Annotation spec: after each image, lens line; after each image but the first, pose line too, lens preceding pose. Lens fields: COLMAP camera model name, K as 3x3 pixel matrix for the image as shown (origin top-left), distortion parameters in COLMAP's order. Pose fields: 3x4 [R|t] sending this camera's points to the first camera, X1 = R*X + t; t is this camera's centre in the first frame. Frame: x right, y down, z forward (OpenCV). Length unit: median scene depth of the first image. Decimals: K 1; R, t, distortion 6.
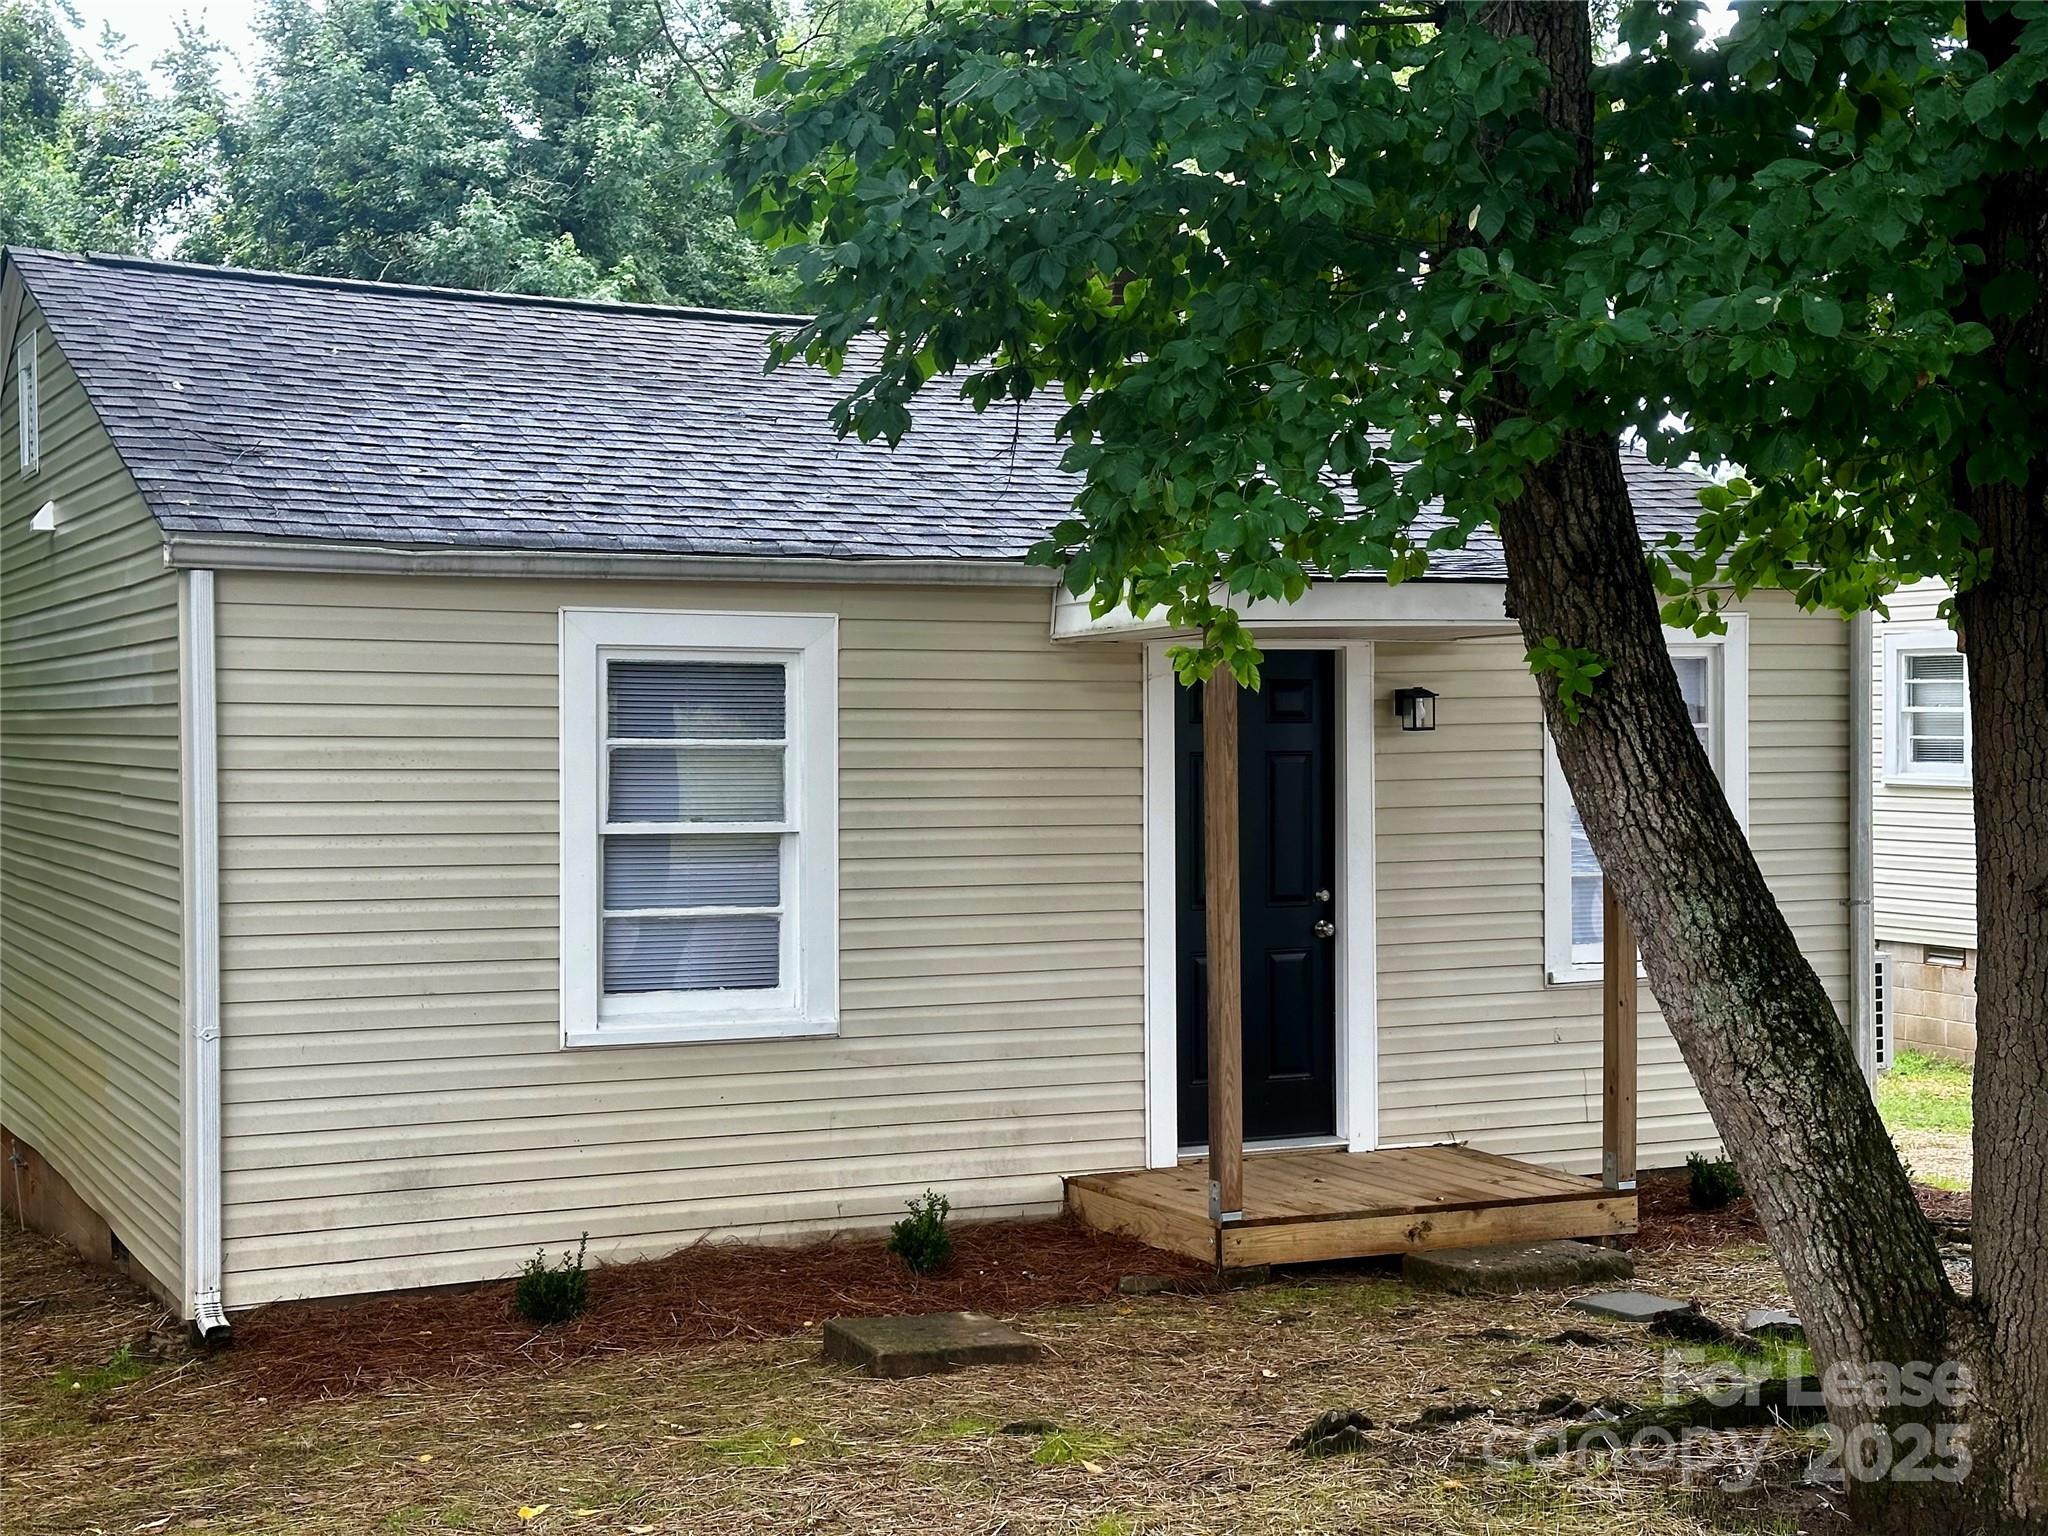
lens RADIAL K [[2766.9, 0, 1024.0], [0, 2766.9, 768.0], [0, 0, 1]] dist [-0.013317, -0.008215]
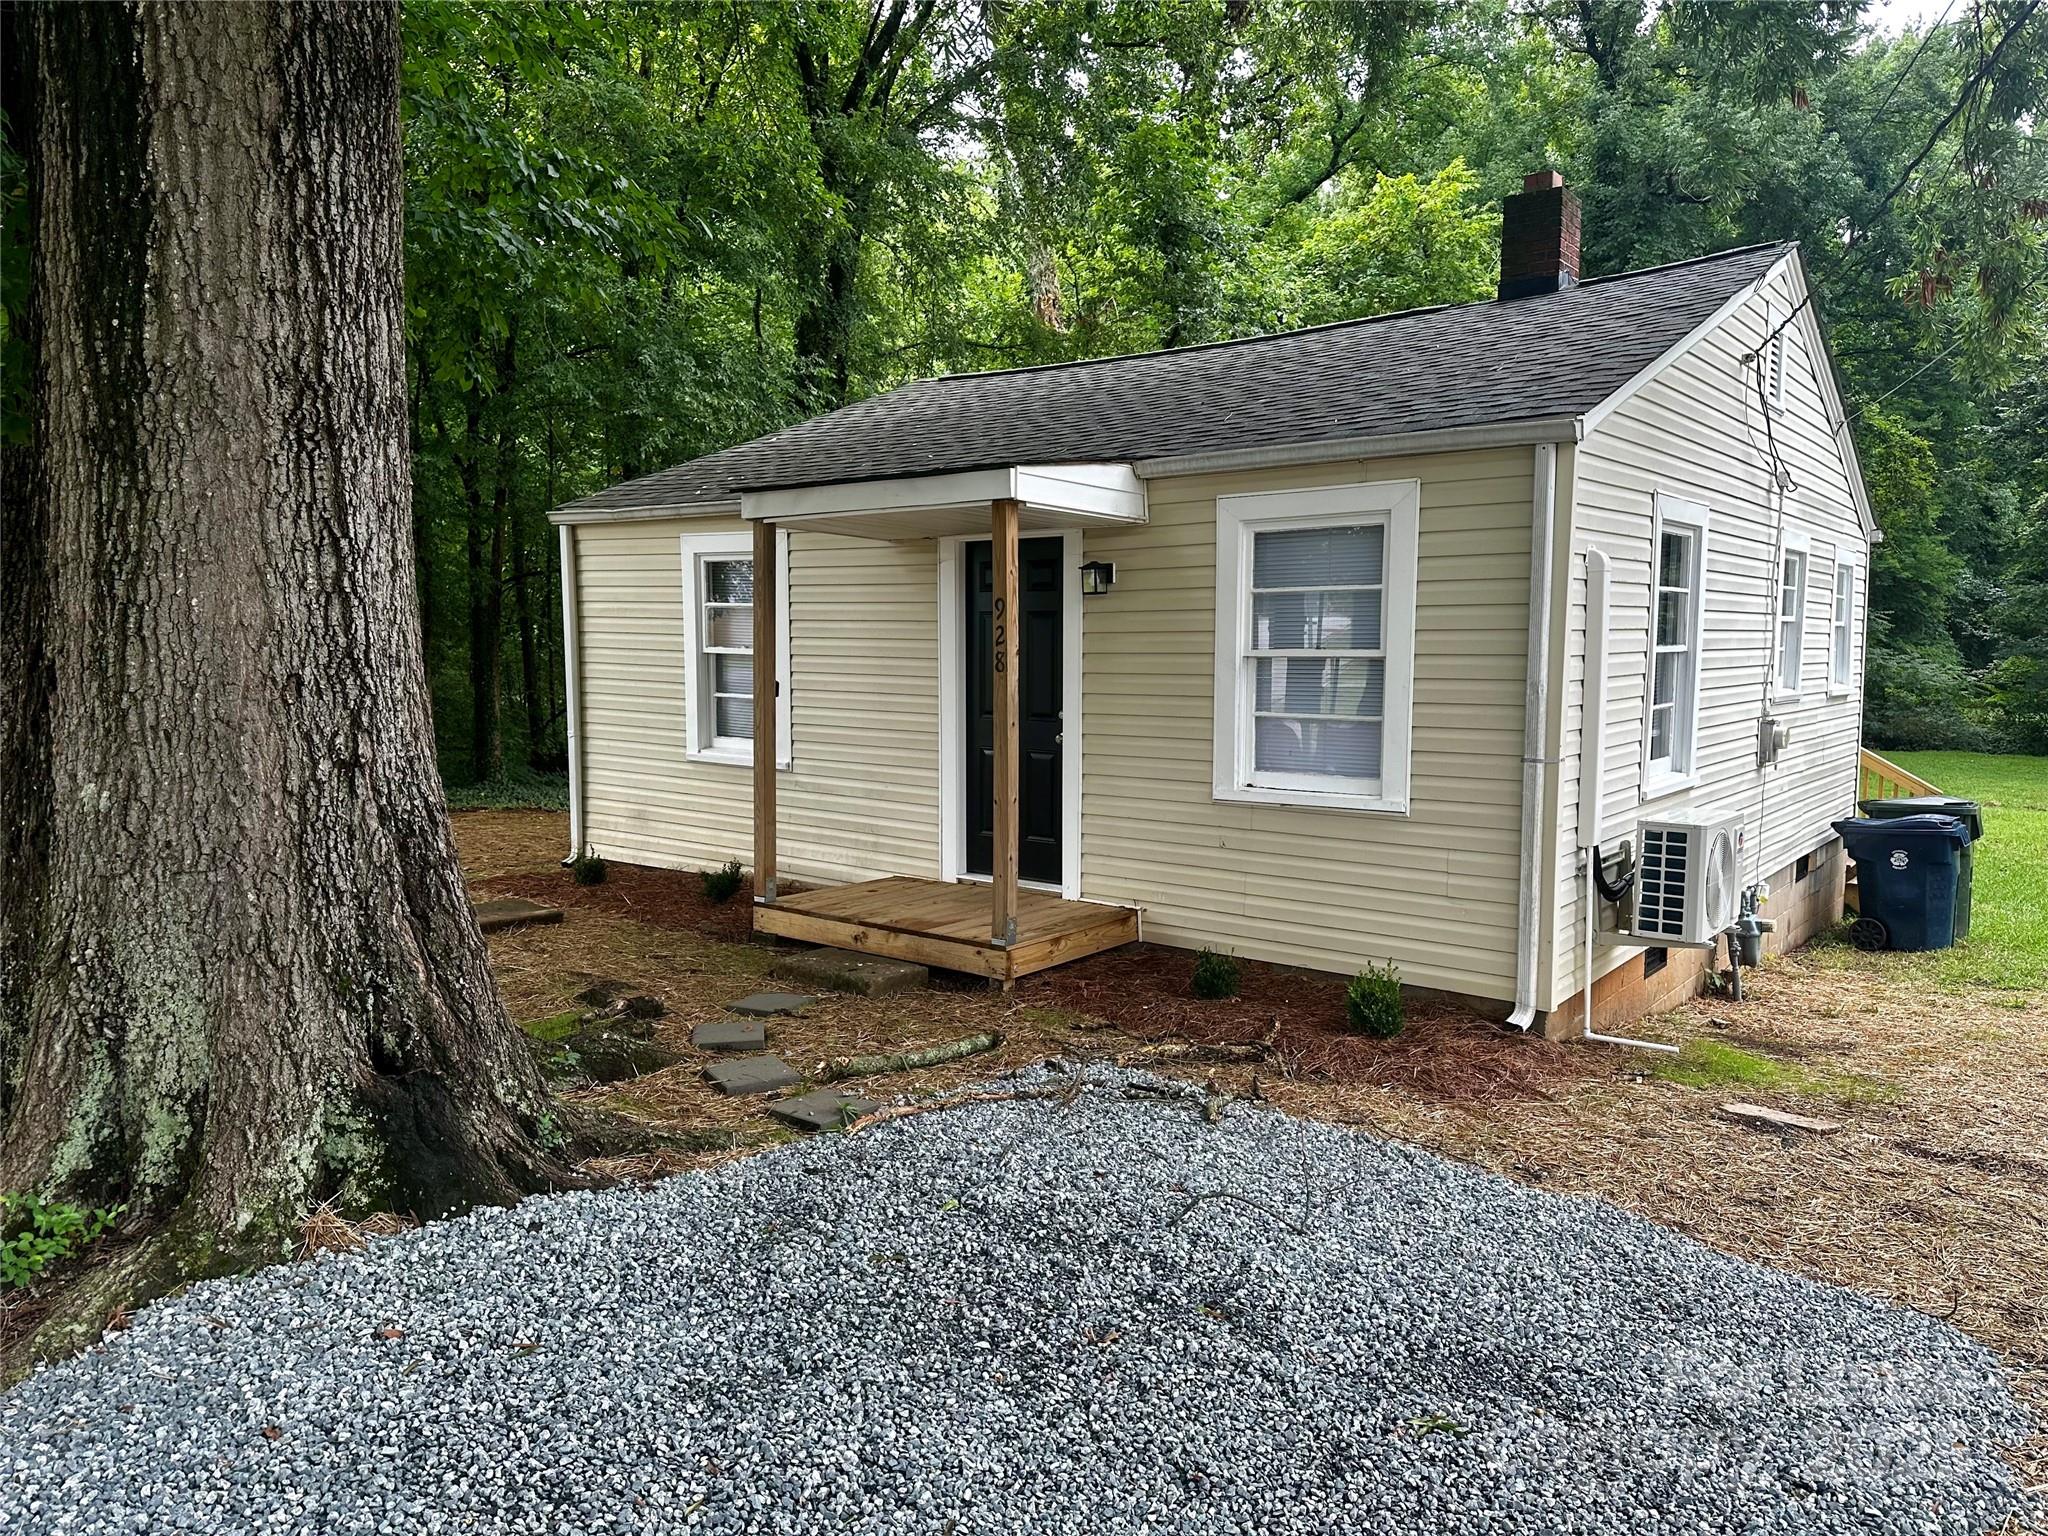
lens RADIAL K [[1466.1, 0, 1062.9], [0, 1466.1, 794.9], [0, 0, 1]] dist [0.124064, -0.198259]
pose [[0.436364, 0.101830, -0.893989, 0.780862], [-0.020972, 0.994456, 0.103037, 0.009877], [0.899526, -0.026213, 0.436081, 0.679371]]
